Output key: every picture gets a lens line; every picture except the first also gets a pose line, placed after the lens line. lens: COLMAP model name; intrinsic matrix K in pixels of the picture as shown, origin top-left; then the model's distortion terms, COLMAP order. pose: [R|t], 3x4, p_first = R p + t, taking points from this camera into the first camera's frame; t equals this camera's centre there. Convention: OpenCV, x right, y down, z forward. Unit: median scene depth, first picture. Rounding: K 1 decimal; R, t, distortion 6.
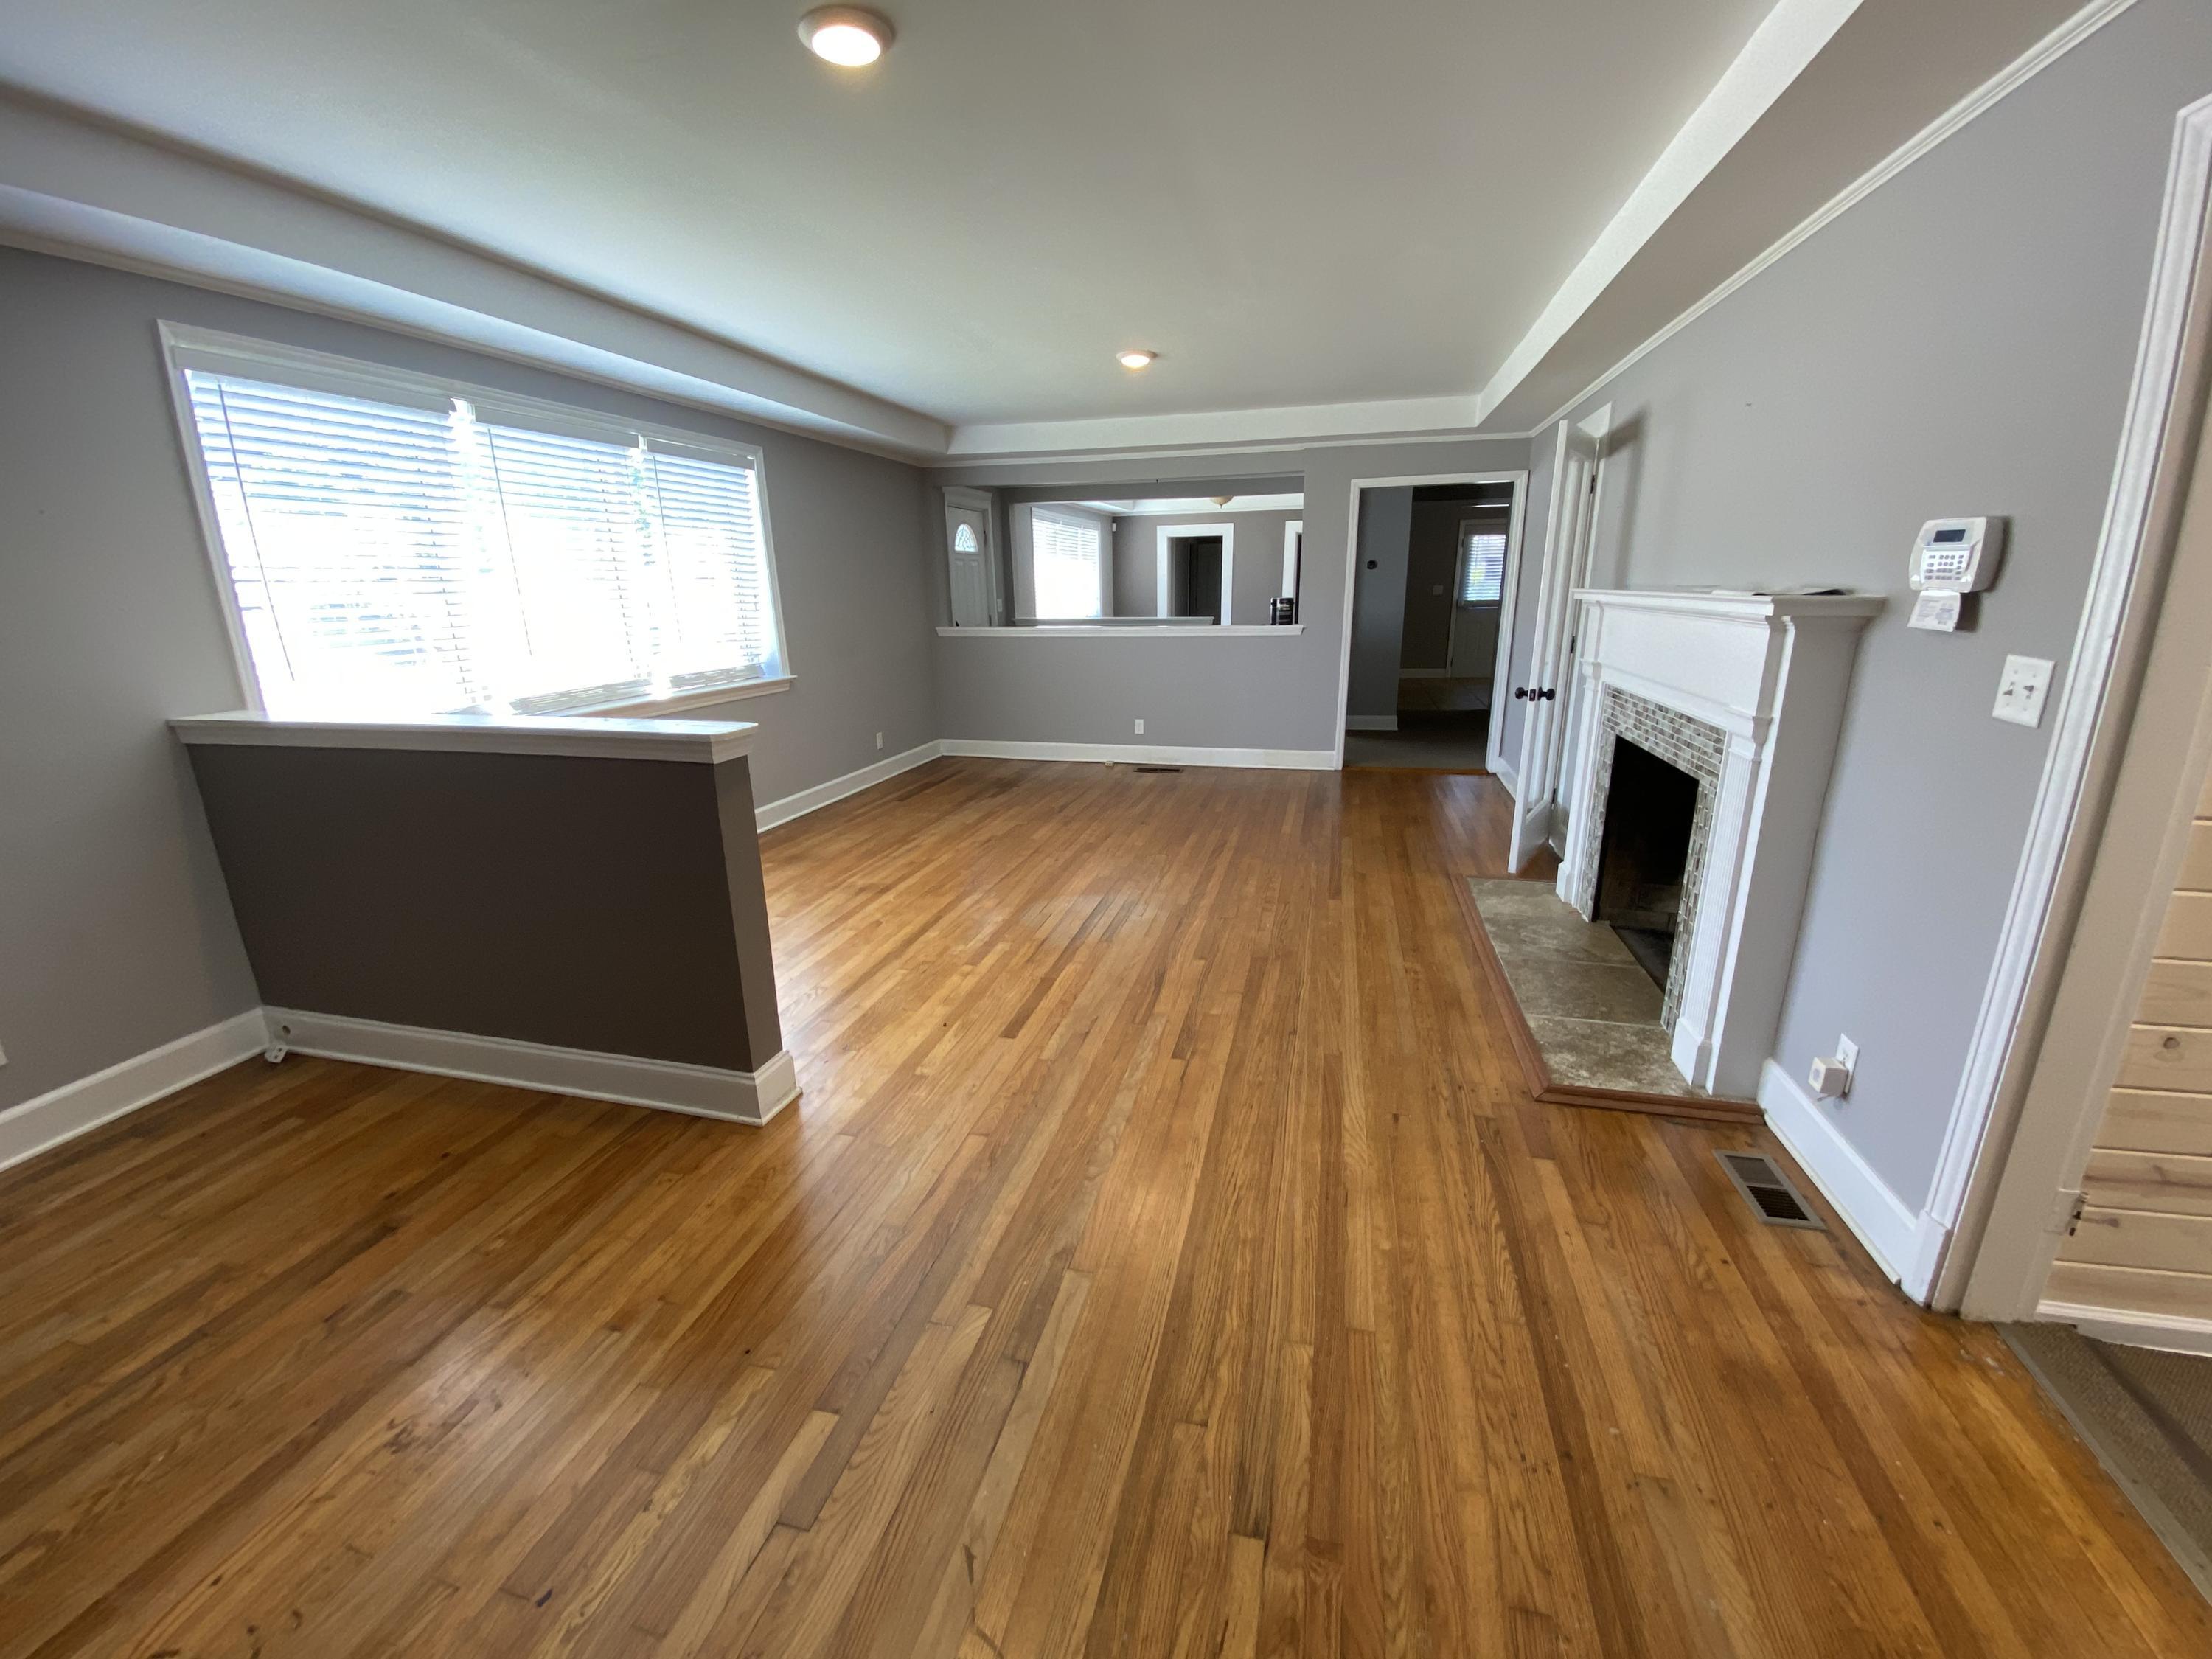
lens RADIAL K [[890.5, 0, 1102.7], [0, 890.5, 830.9], [0, 0, 1]] dist [0.023707, -0.021092]
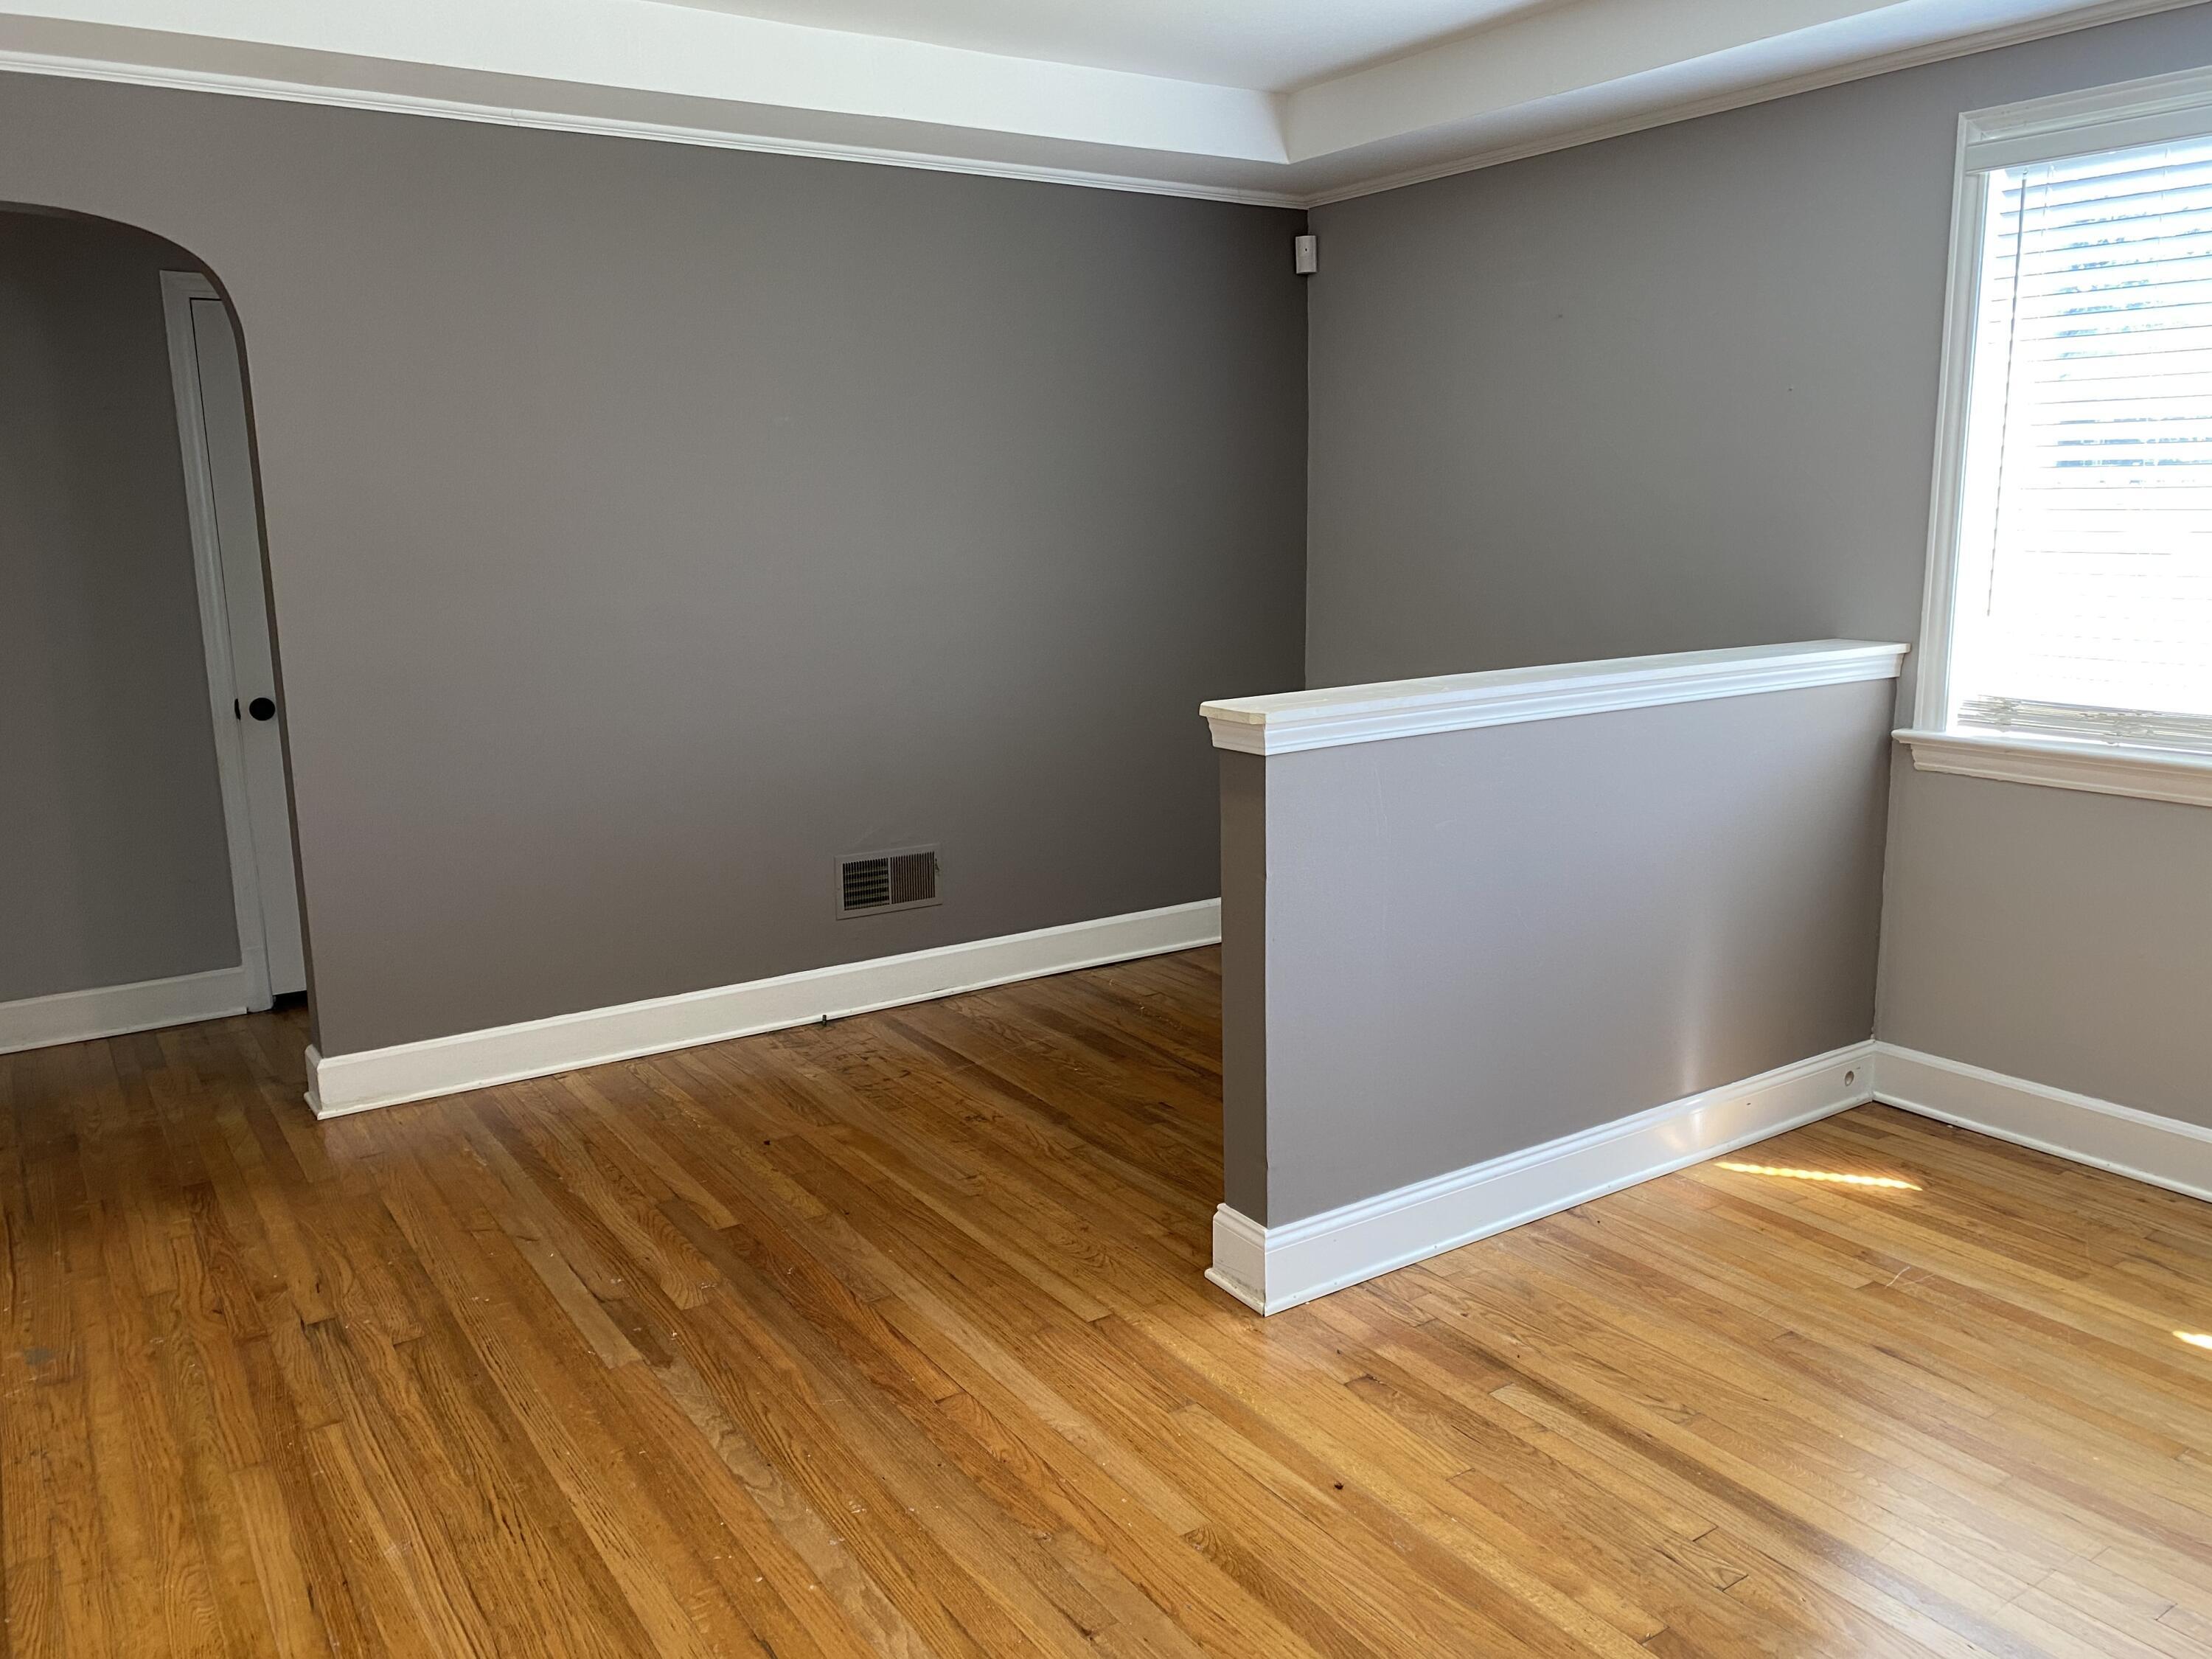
lens RADIAL K [[1684.7, 0, 1101.4], [0, 1684.7, 800.9], [0, 0, 1]] dist [0.076722, -0.129653]
pose [[-0.667058, 0.163583, -0.726825, 0.486047], [-0.174666, 0.914065, 0.366028, -0.404082], [0.724242, 0.371113, -0.581162, 1.367412]]
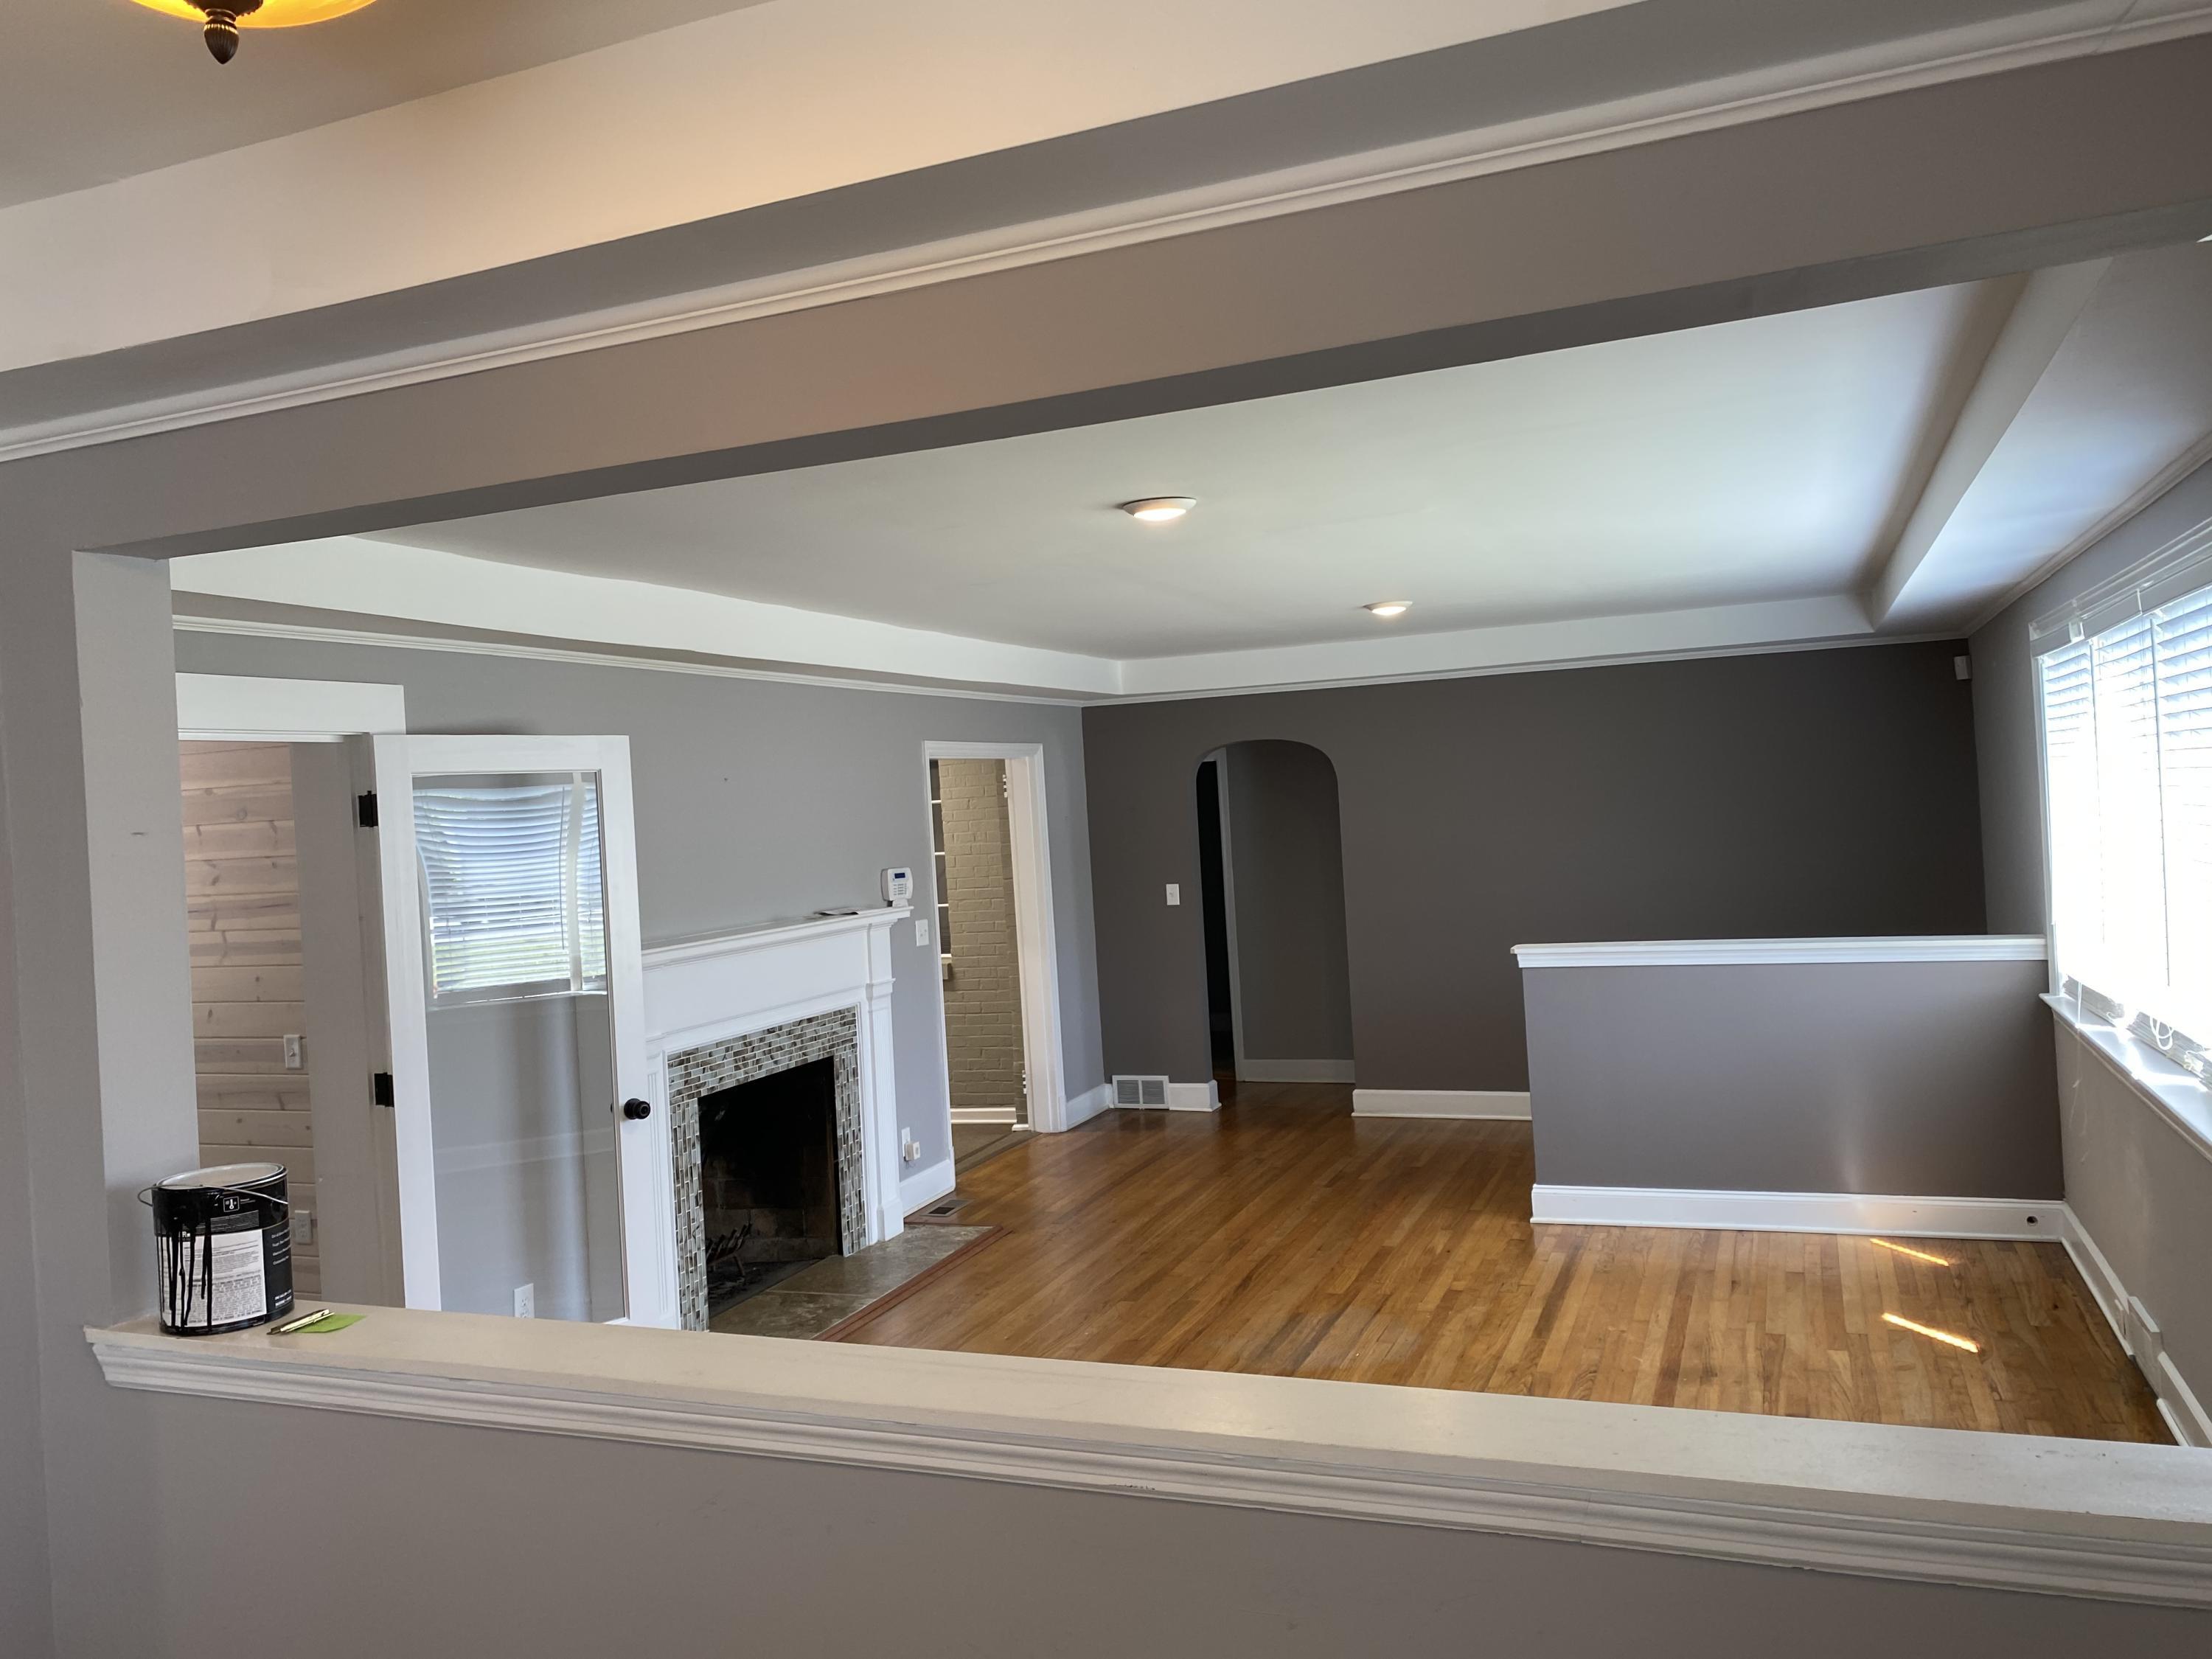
lens RADIAL K [[1684.7, 0, 1101.4], [0, 1684.7, 800.9], [0, 0, 1]] dist [0.076722, -0.129653]
pose [[-0.988423, 0.075494, 0.131610, -0.074196], [0.107817, 0.959792, 0.259179, -0.980100], [-0.106752, 0.270368, -0.956820, 3.119655]]
